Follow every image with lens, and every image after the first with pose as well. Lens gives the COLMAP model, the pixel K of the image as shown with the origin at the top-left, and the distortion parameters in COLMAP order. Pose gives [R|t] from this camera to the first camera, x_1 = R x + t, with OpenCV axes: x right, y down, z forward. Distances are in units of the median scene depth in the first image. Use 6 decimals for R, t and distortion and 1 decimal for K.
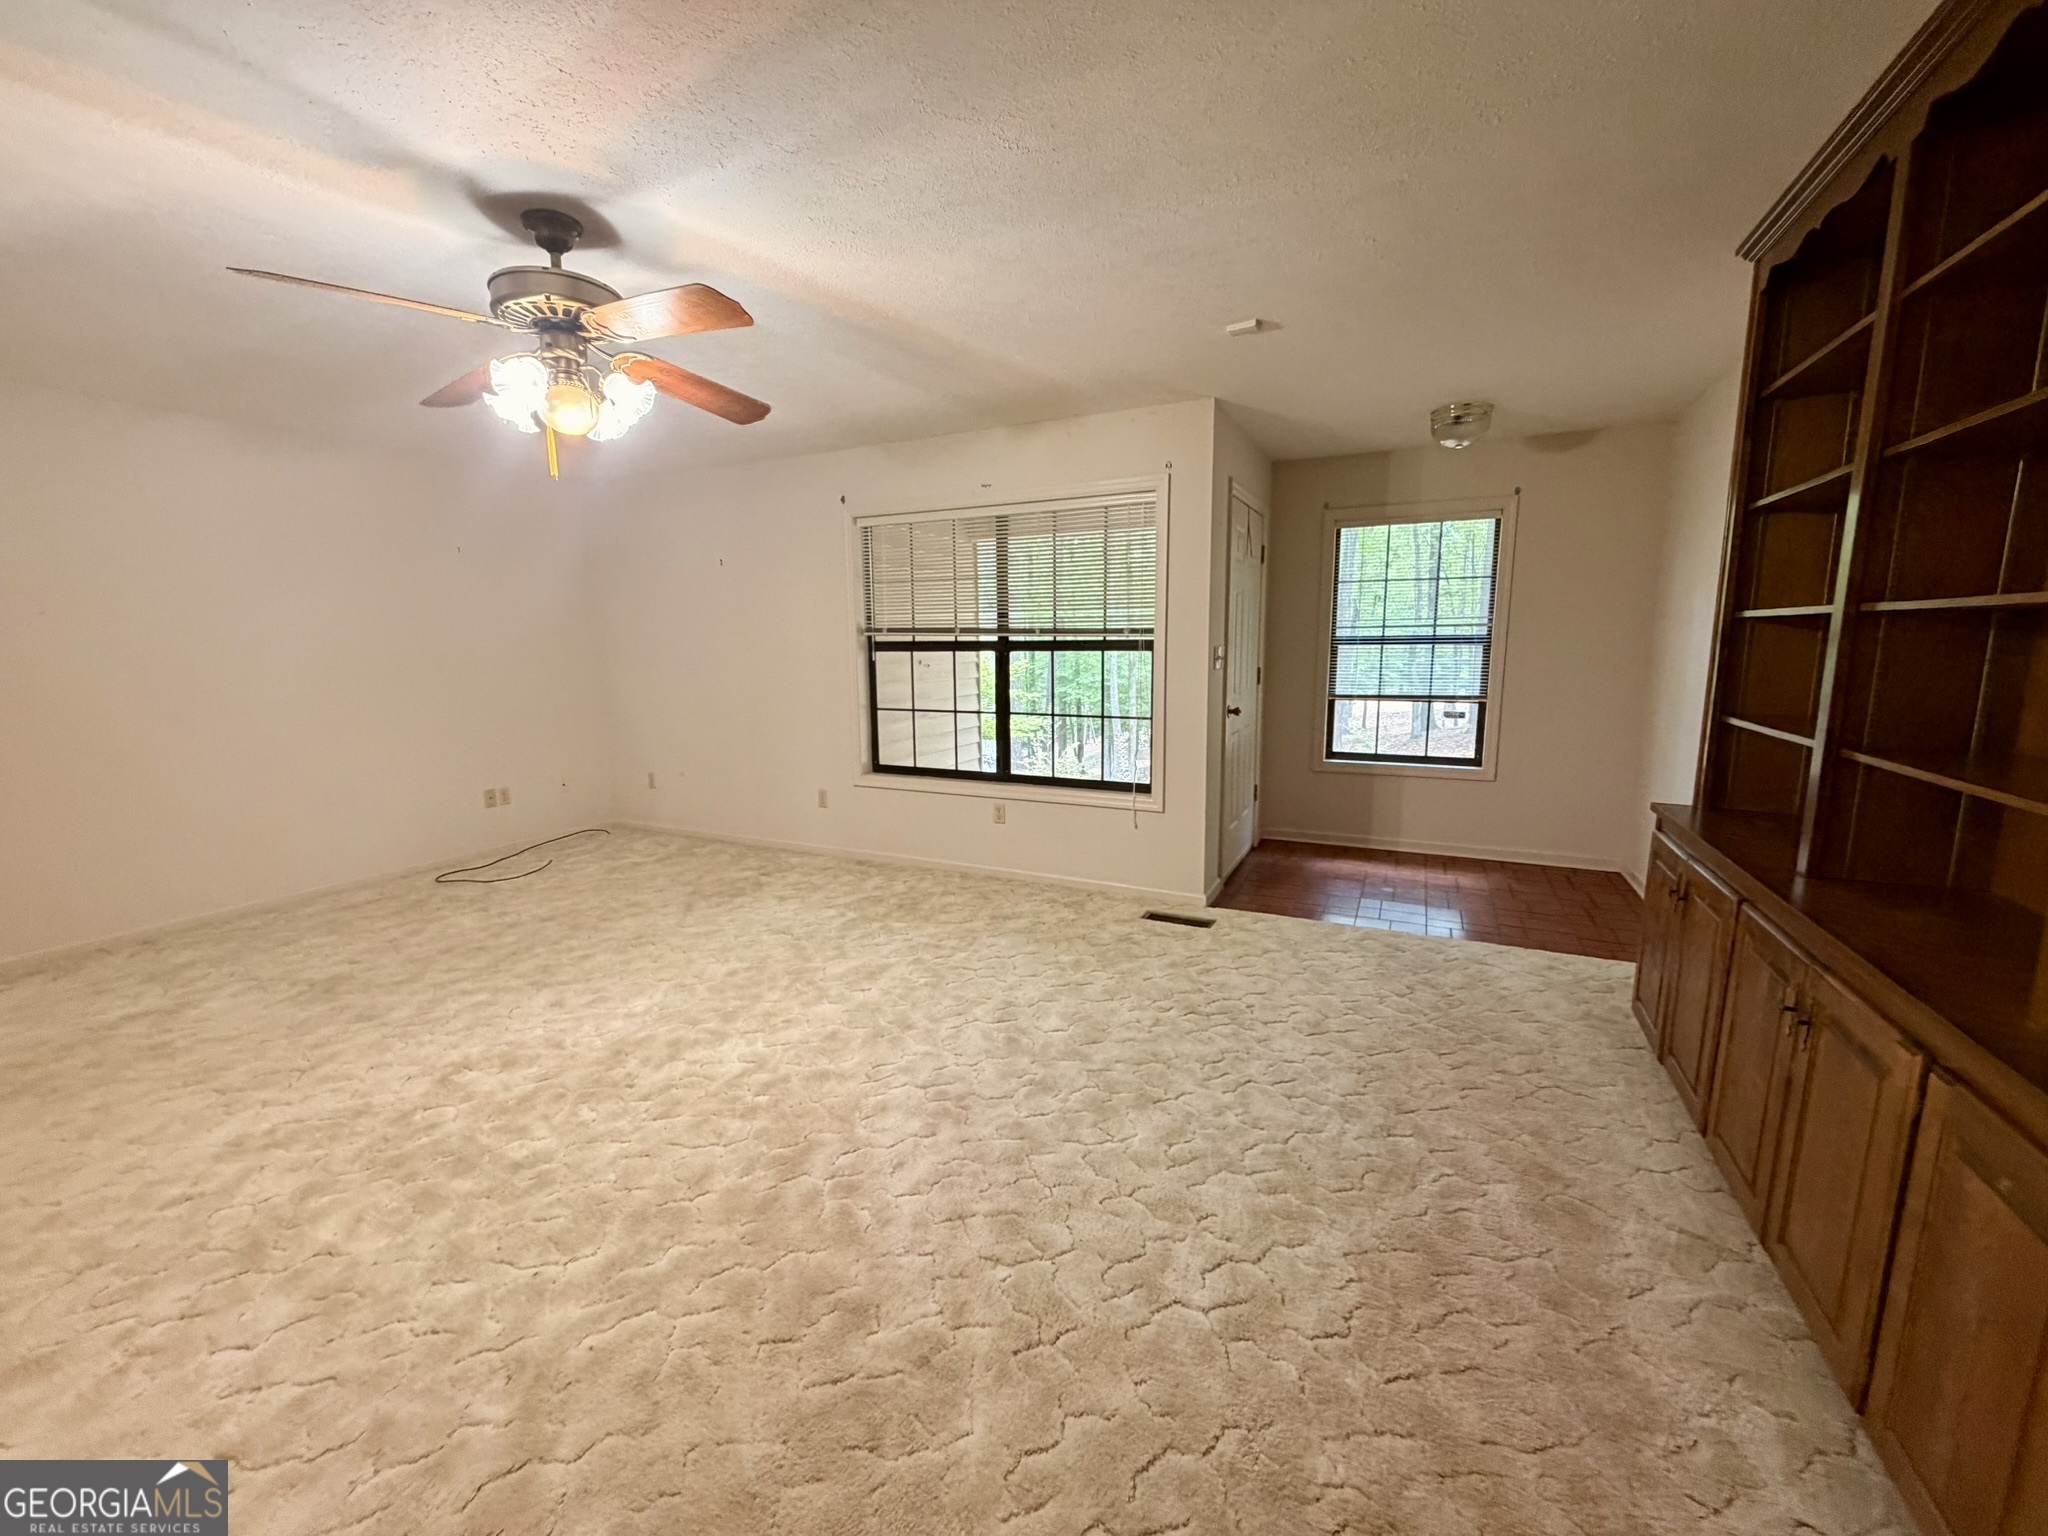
lens RADIAL K [[817.3, 0, 1020.2], [0, 817.3, 763.4], [0, 0, 1]] dist [0.001305, 0.000513]
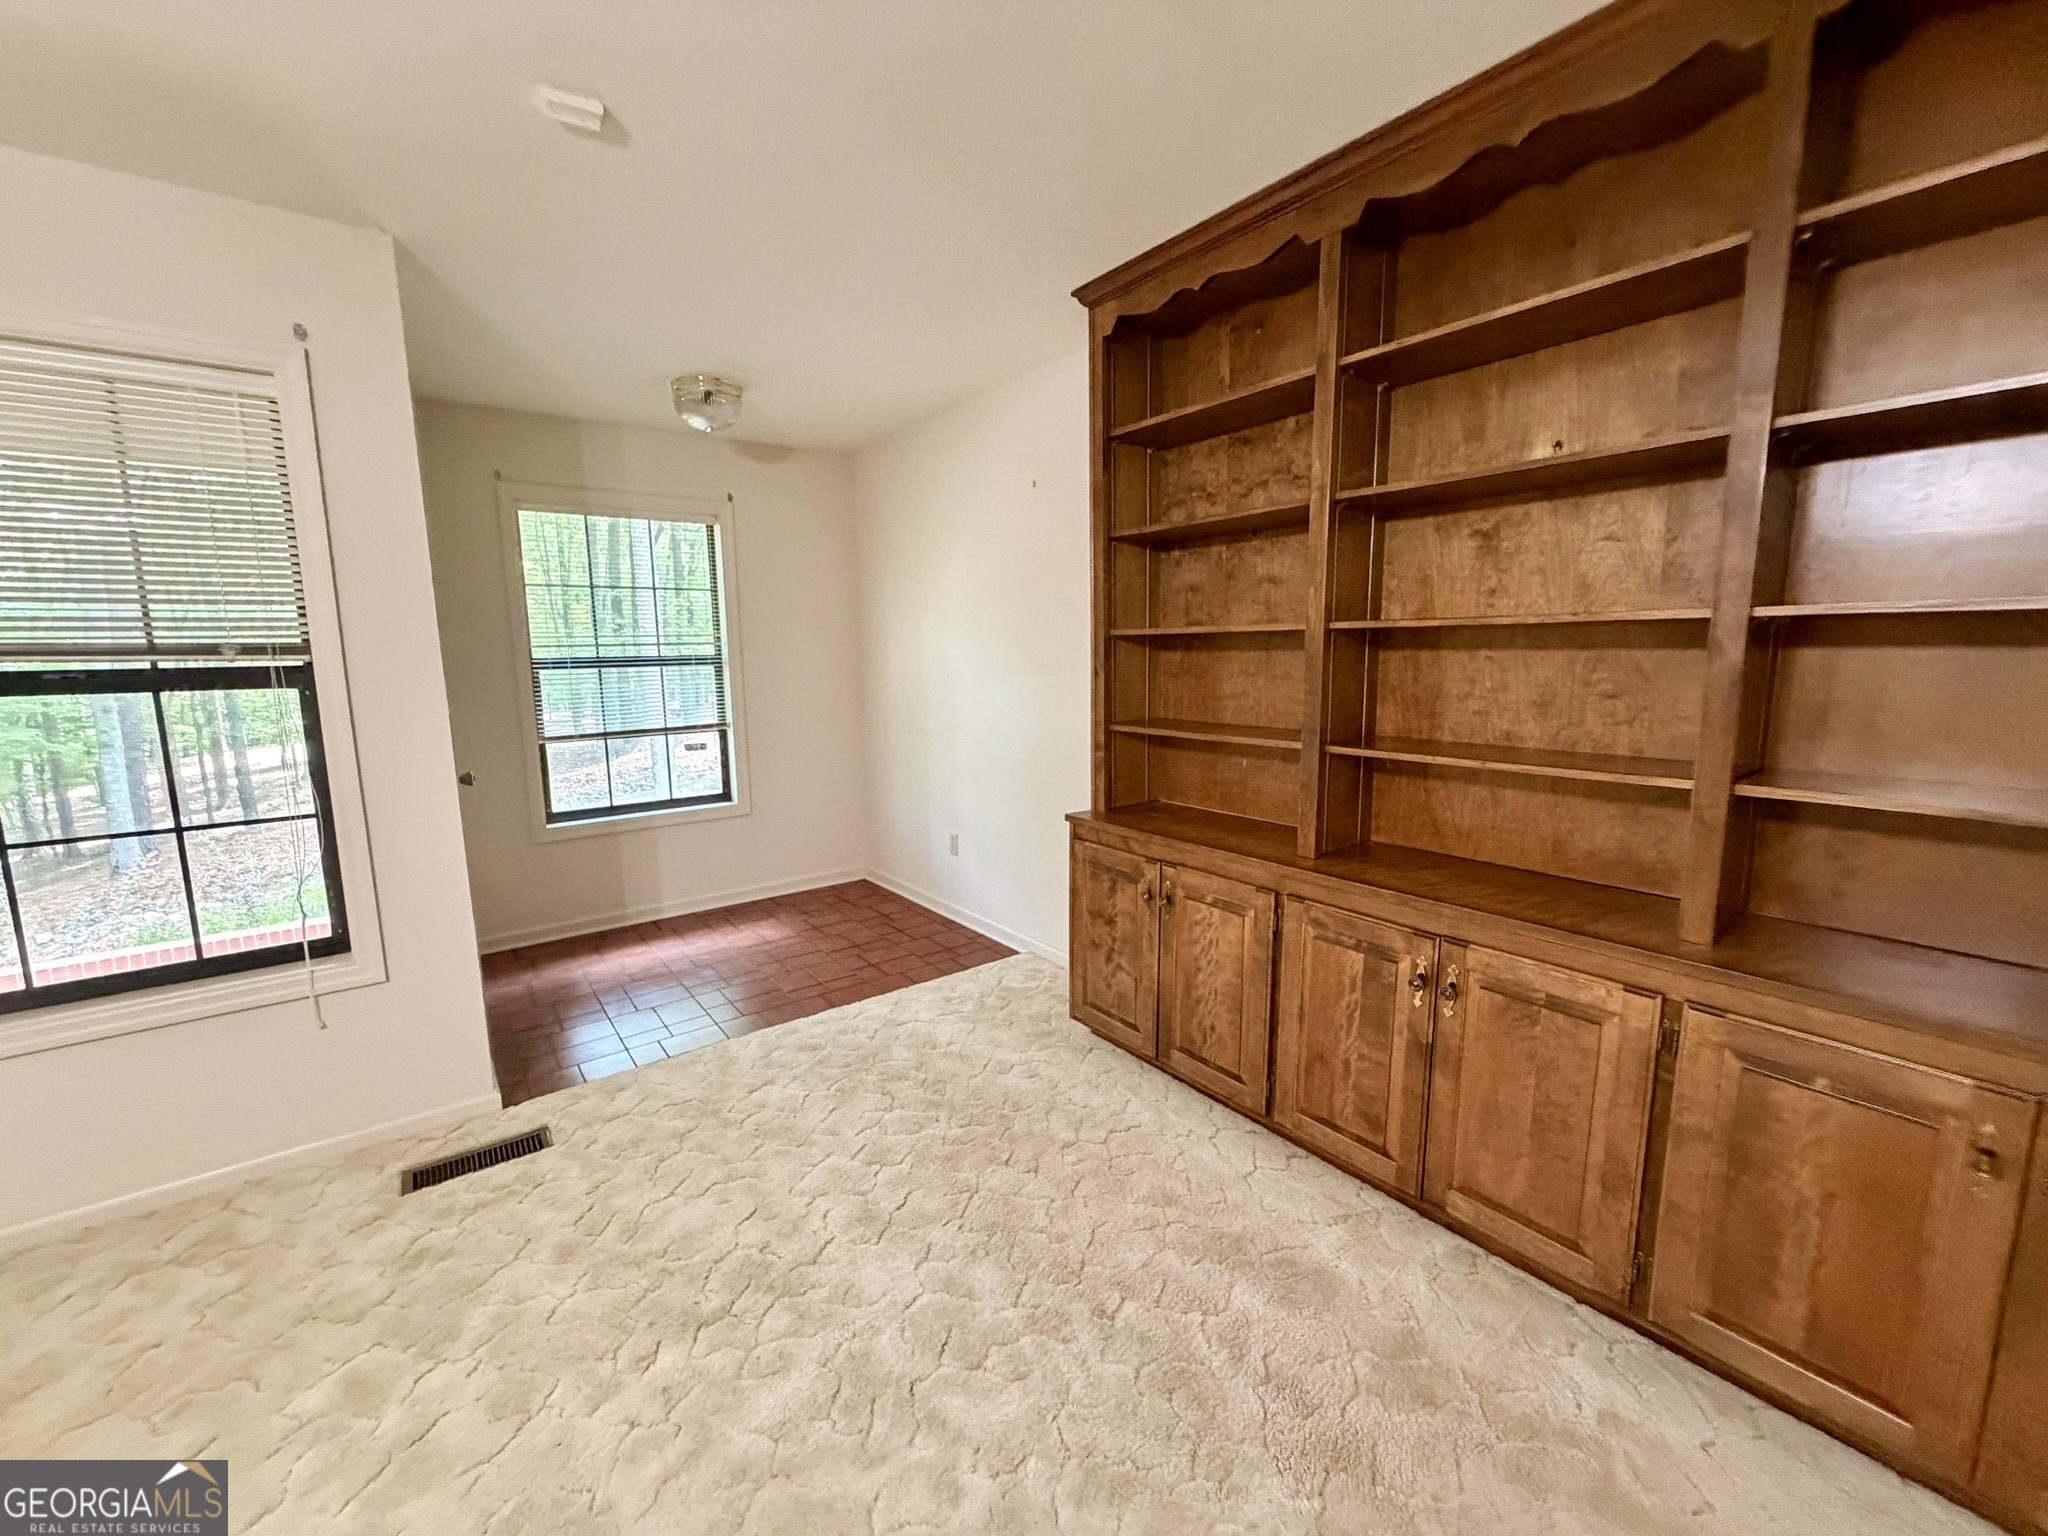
lens RADIAL K [[817.3, 0, 1020.2], [0, 817.3, 763.4], [0, 0, 1]] dist [0.001305, 0.000513]
pose [[0.454574, -0.121996, 0.882315, -0.102519], [0.146278, 0.987351, 0.061156, -0.058008], [-0.878616, 0.101263, 0.466670, 0.380933]]
